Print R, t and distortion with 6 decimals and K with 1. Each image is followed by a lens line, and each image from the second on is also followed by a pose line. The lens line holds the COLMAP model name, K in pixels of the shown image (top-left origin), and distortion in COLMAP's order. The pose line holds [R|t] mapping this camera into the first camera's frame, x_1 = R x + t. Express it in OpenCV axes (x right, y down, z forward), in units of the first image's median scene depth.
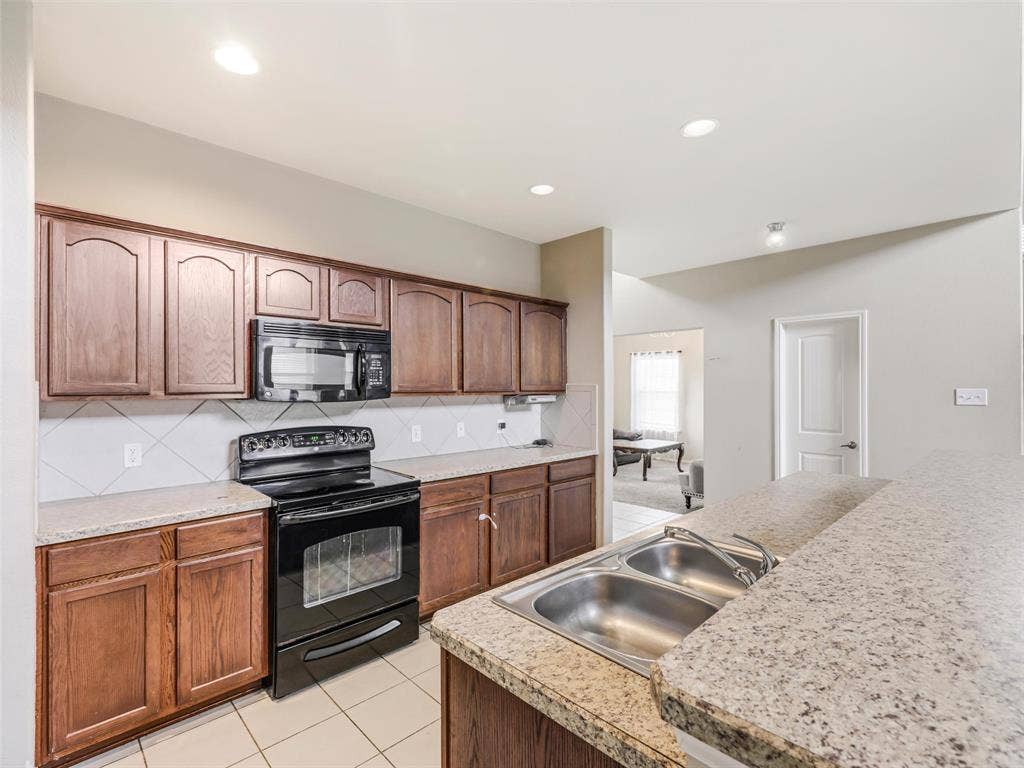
lens RADIAL K [[480.4, 0, 514.4], [0, 480.4, 388.2], [0, 0, 1]] dist [-0.000494, -0.000127]
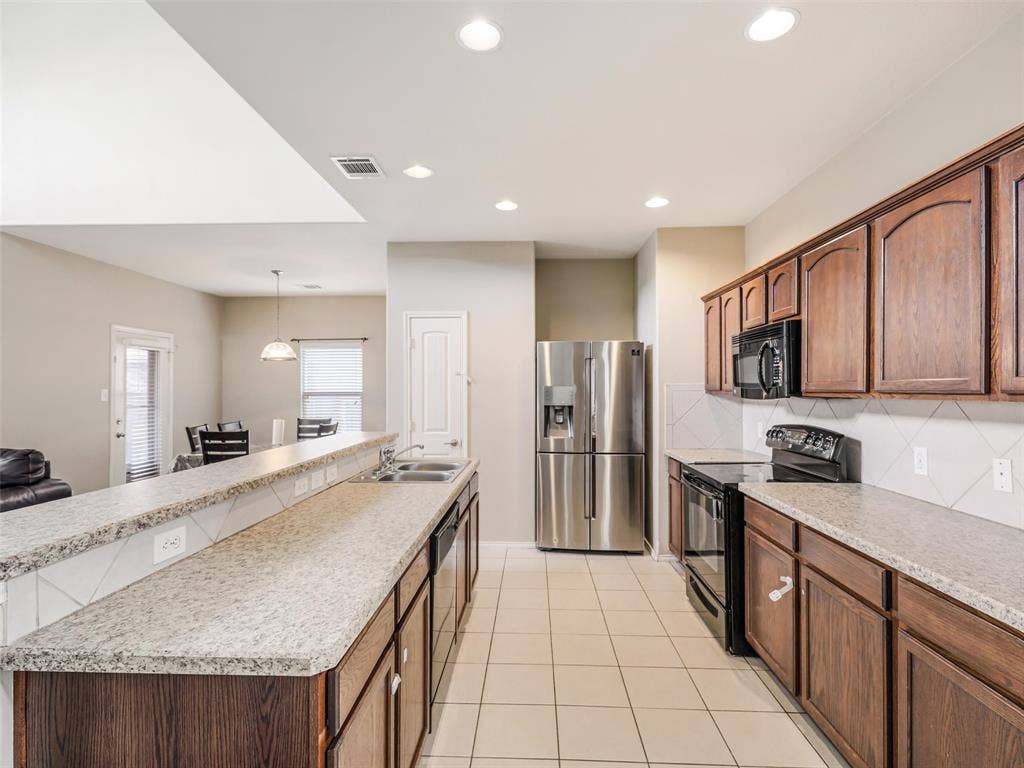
lens RADIAL K [[510.9, 0, 513.5], [0, 510.9, 381.6], [0, 0, 1]] dist [0.000731, 0.000060]
pose [[-0.722533, -0.005106, -0.691317, 0.620852], [0.002783, 0.999943, -0.010294, -0.001090], [0.691331, -0.009362, -0.722478, 1.112824]]
